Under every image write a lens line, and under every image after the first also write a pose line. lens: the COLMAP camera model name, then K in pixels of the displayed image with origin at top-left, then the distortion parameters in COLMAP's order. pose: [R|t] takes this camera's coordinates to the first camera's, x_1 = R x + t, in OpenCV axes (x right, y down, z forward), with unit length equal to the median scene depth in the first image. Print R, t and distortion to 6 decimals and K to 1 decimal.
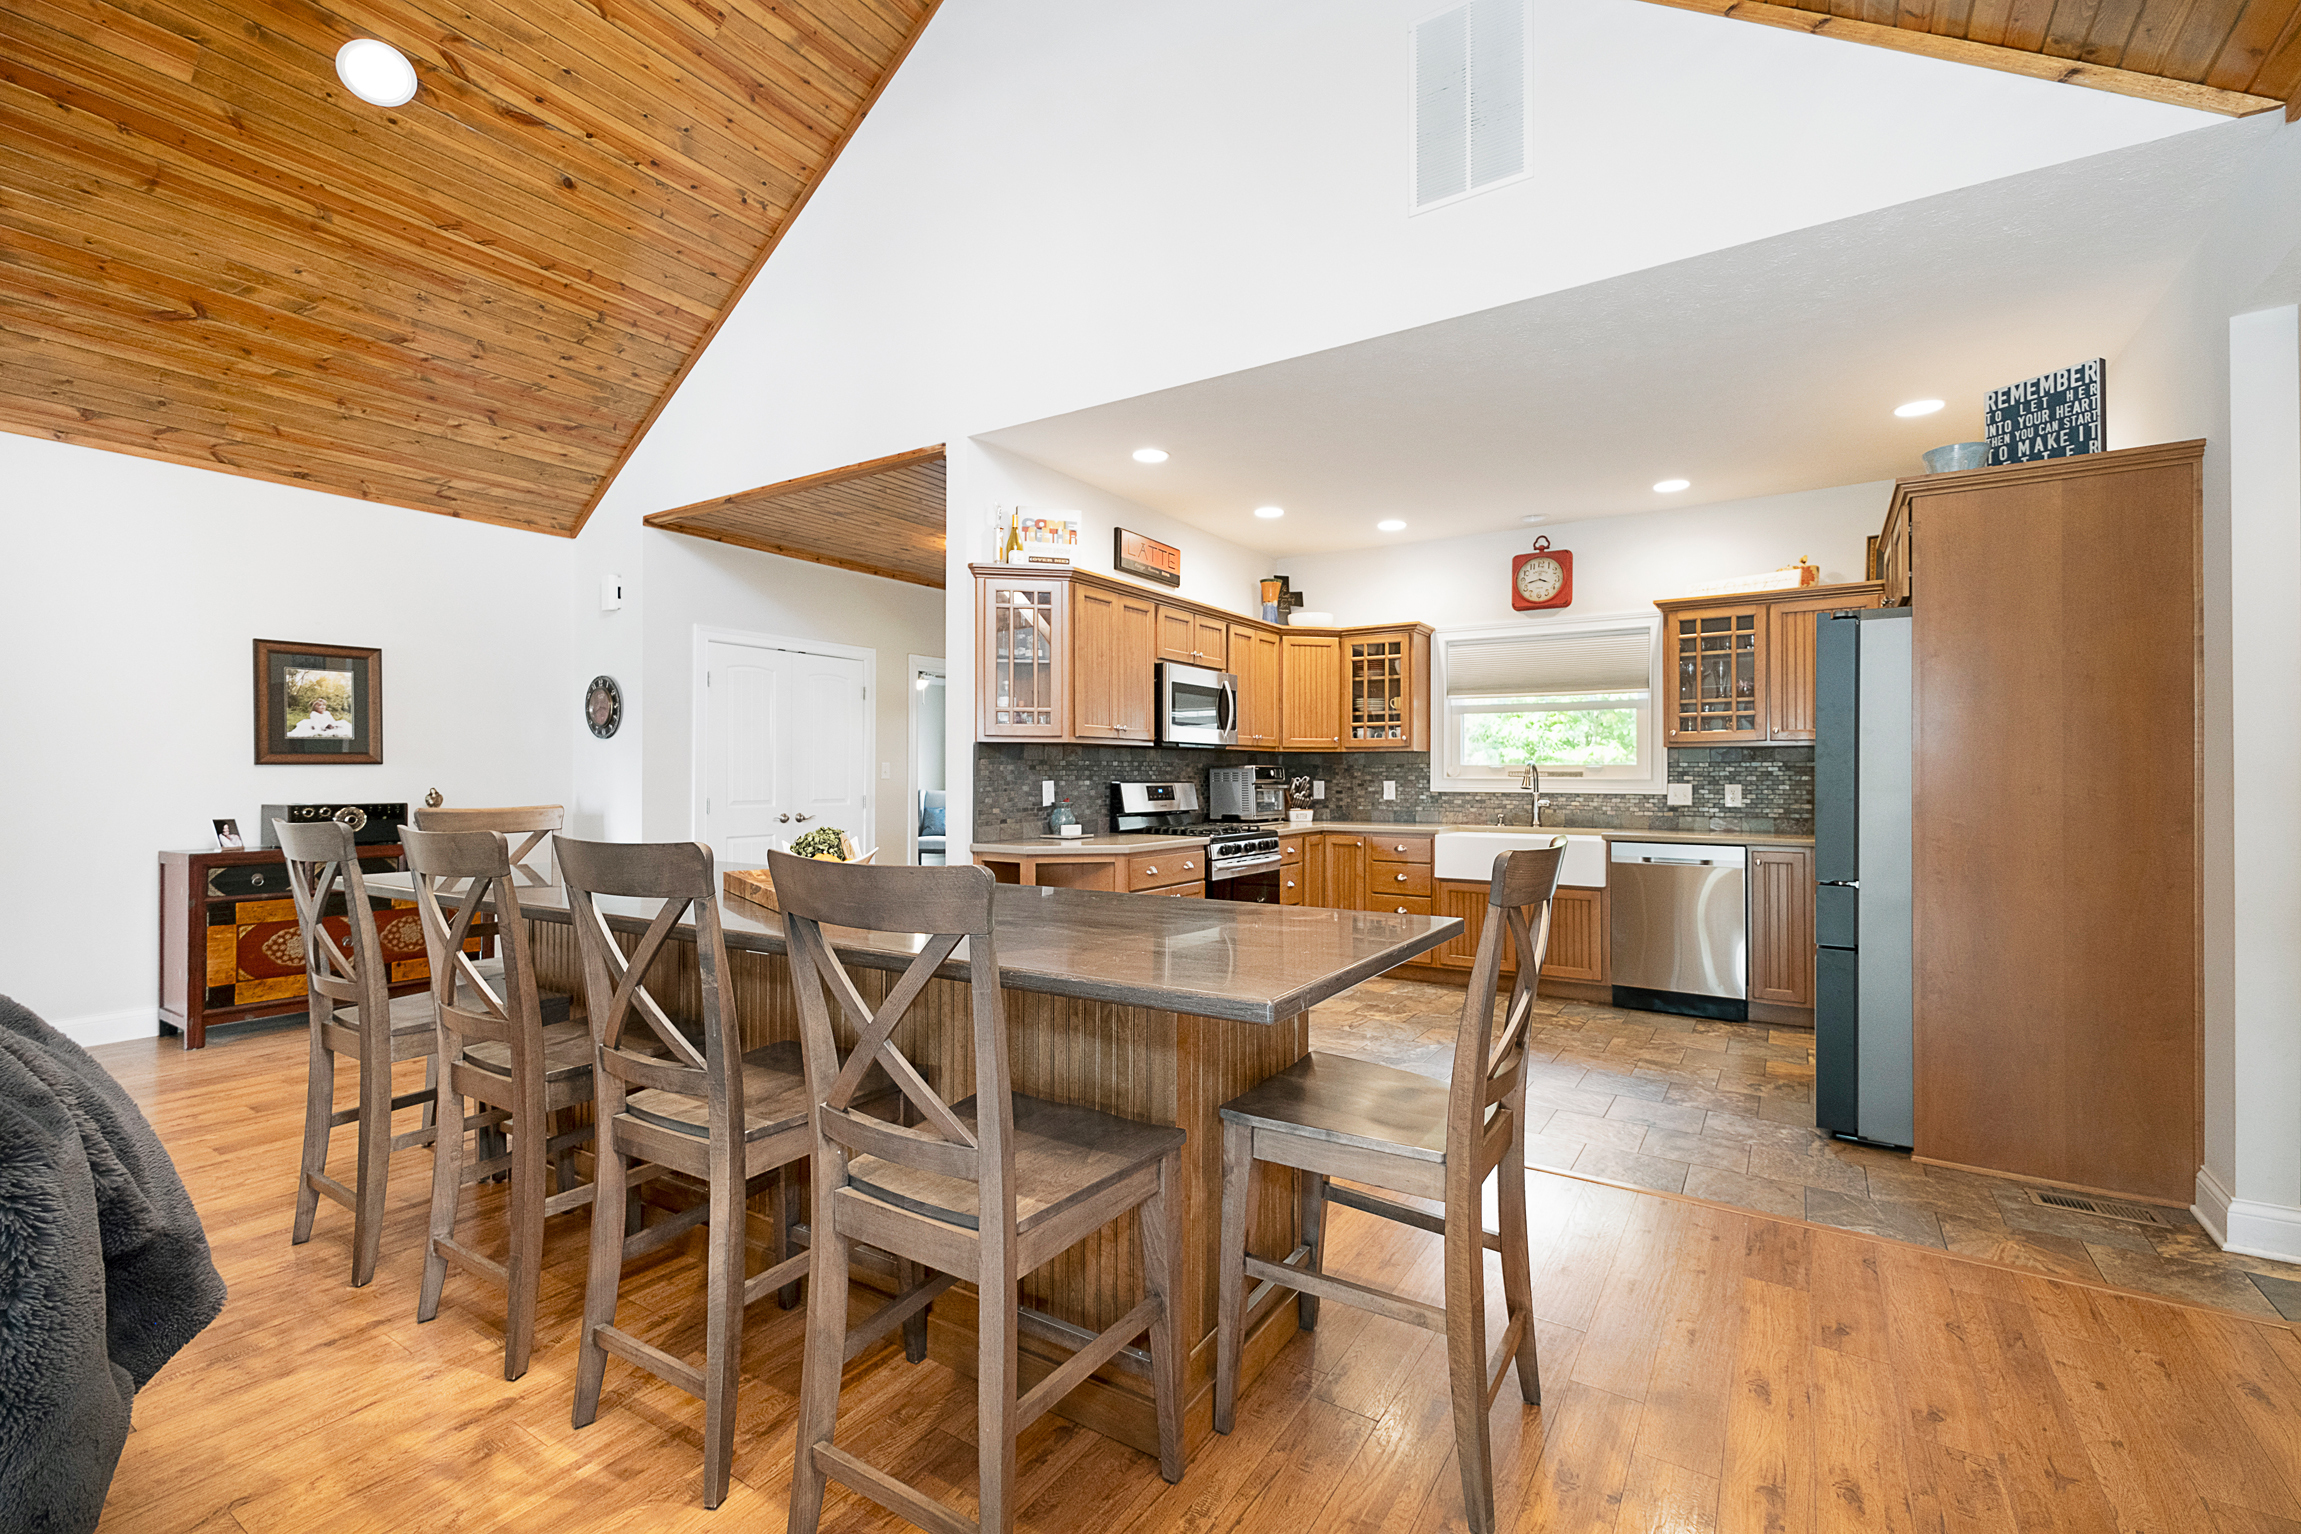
lens RADIAL K [[991.6, 0, 1150.5], [0, 991.6, 767.0], [0, 0, 1]] dist [-0.000540, -0.000247]
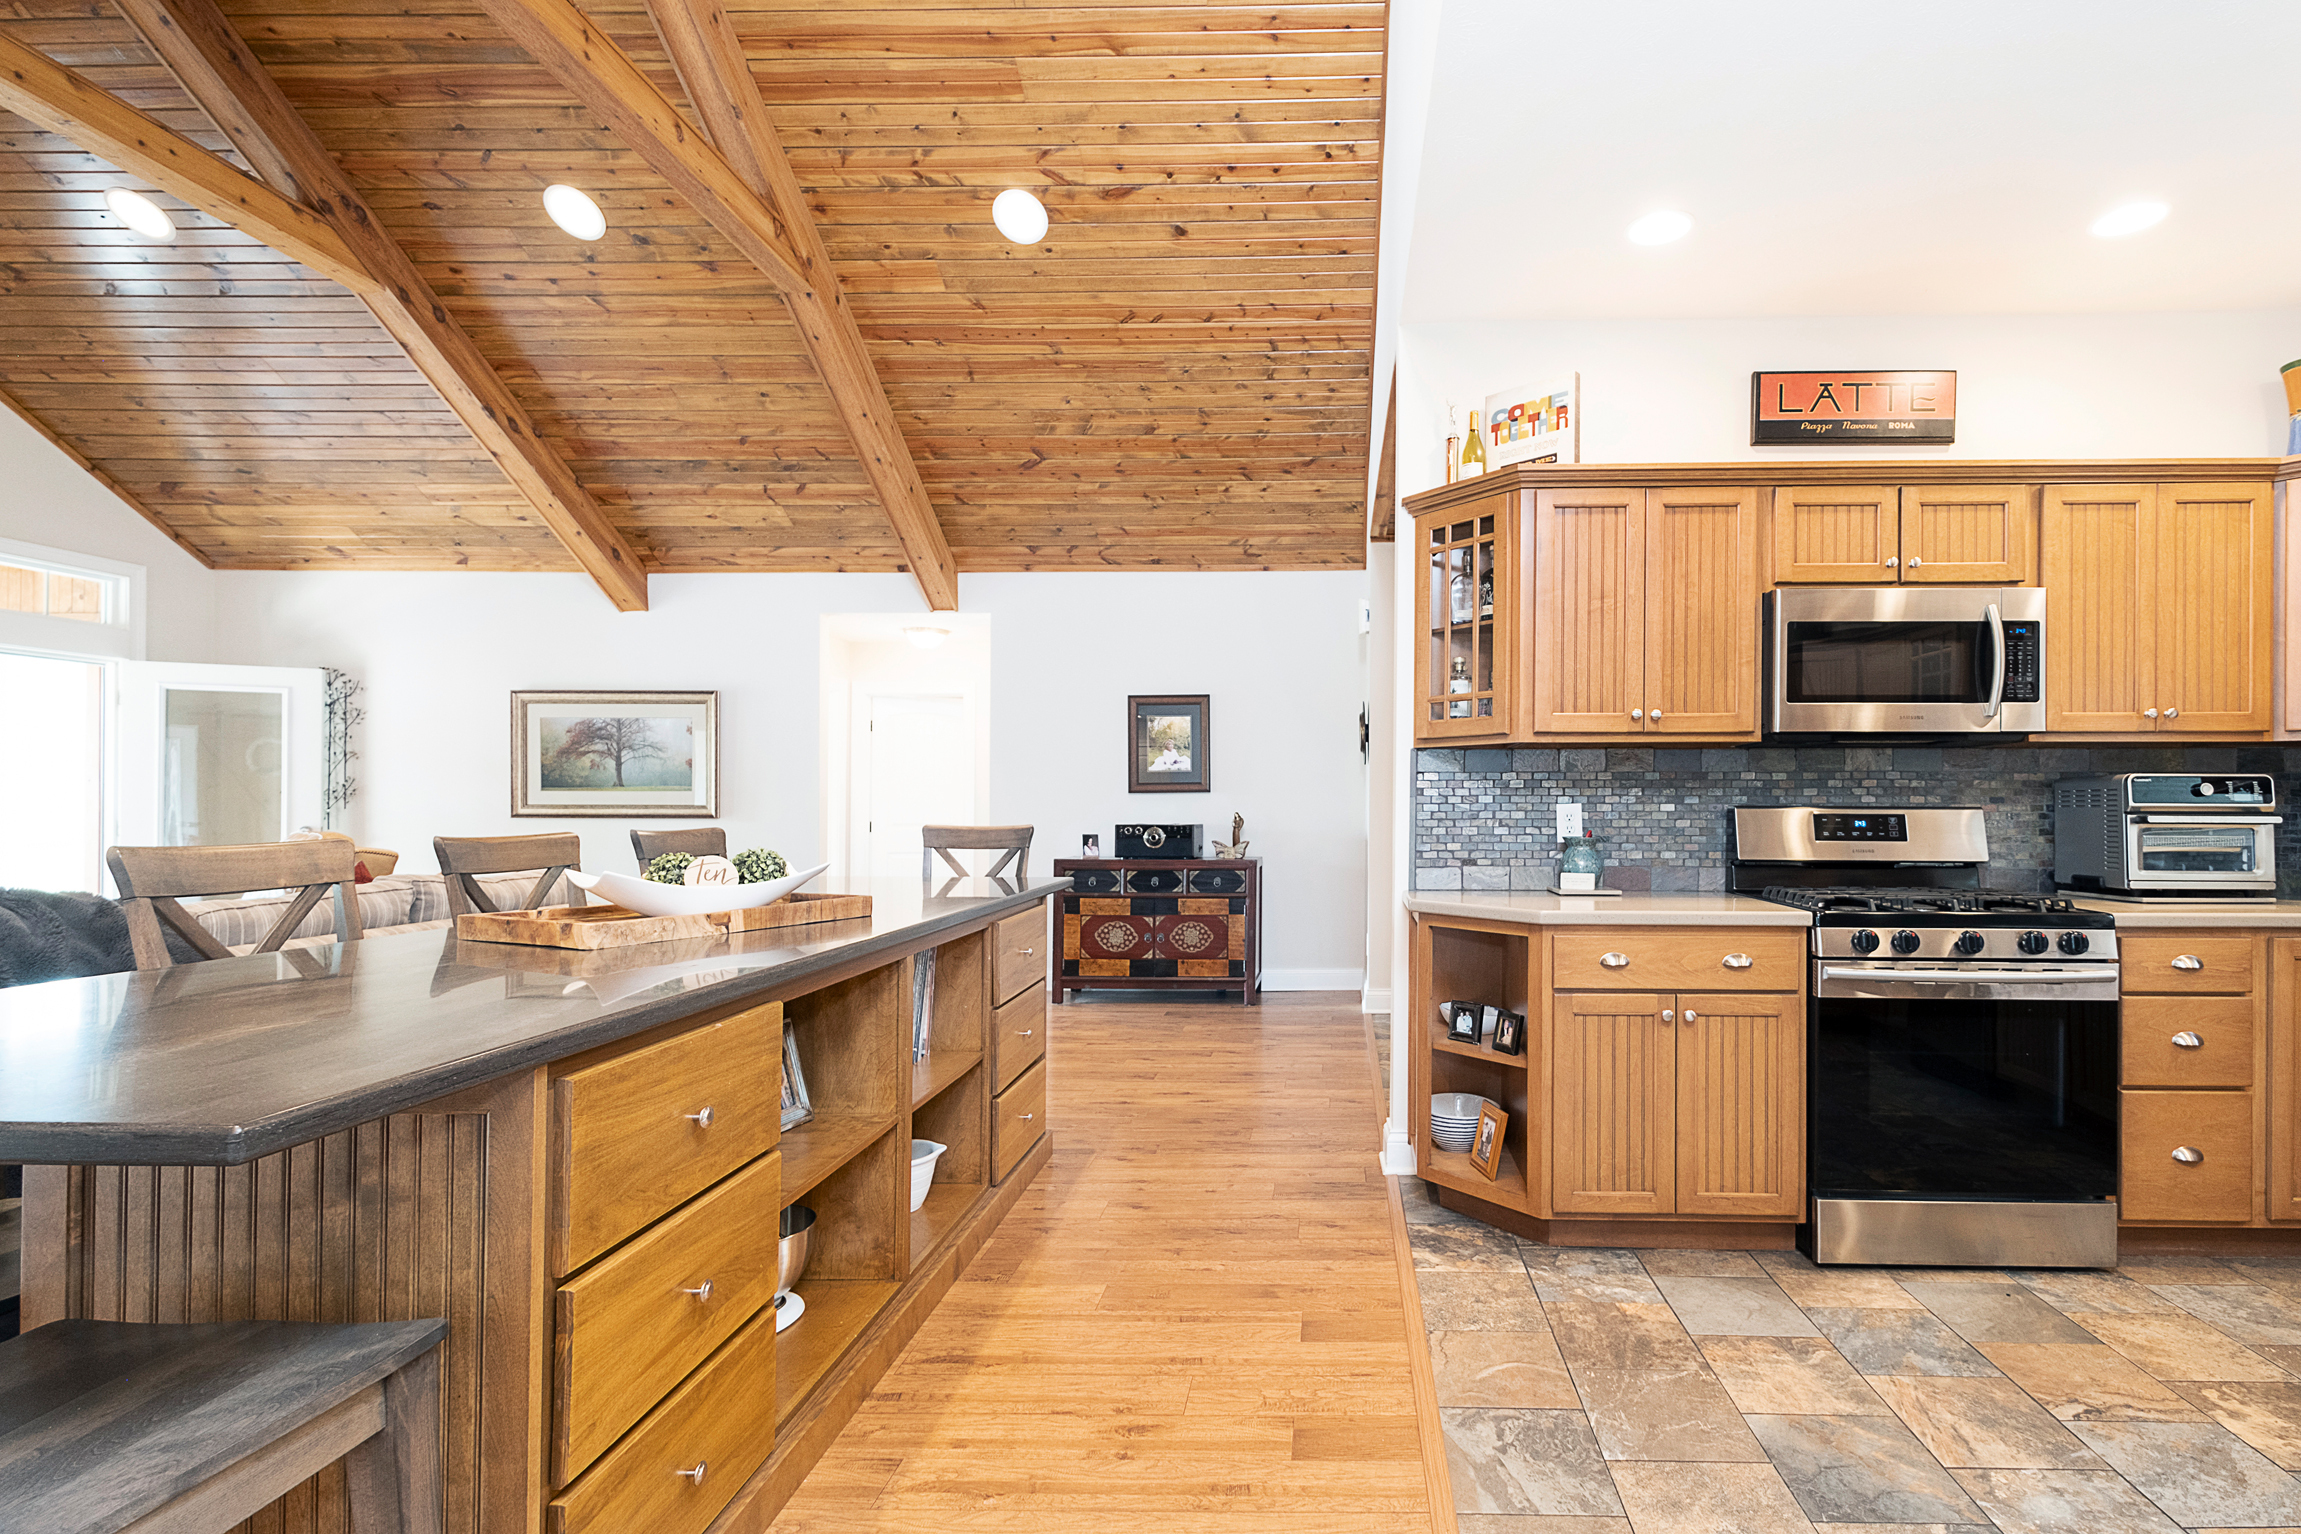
lens RADIAL K [[1021.1, 0, 1144.0], [0, 1021.1, 799.9], [0, 0, 1]] dist [-0.000287, -0.000165]
pose [[0.540273, -0.004216, -0.841479, 0.267582], [0.008498, 0.999964, 0.000446, 0.007396], [0.841447, -0.007392, 0.540289, 0.351329]]
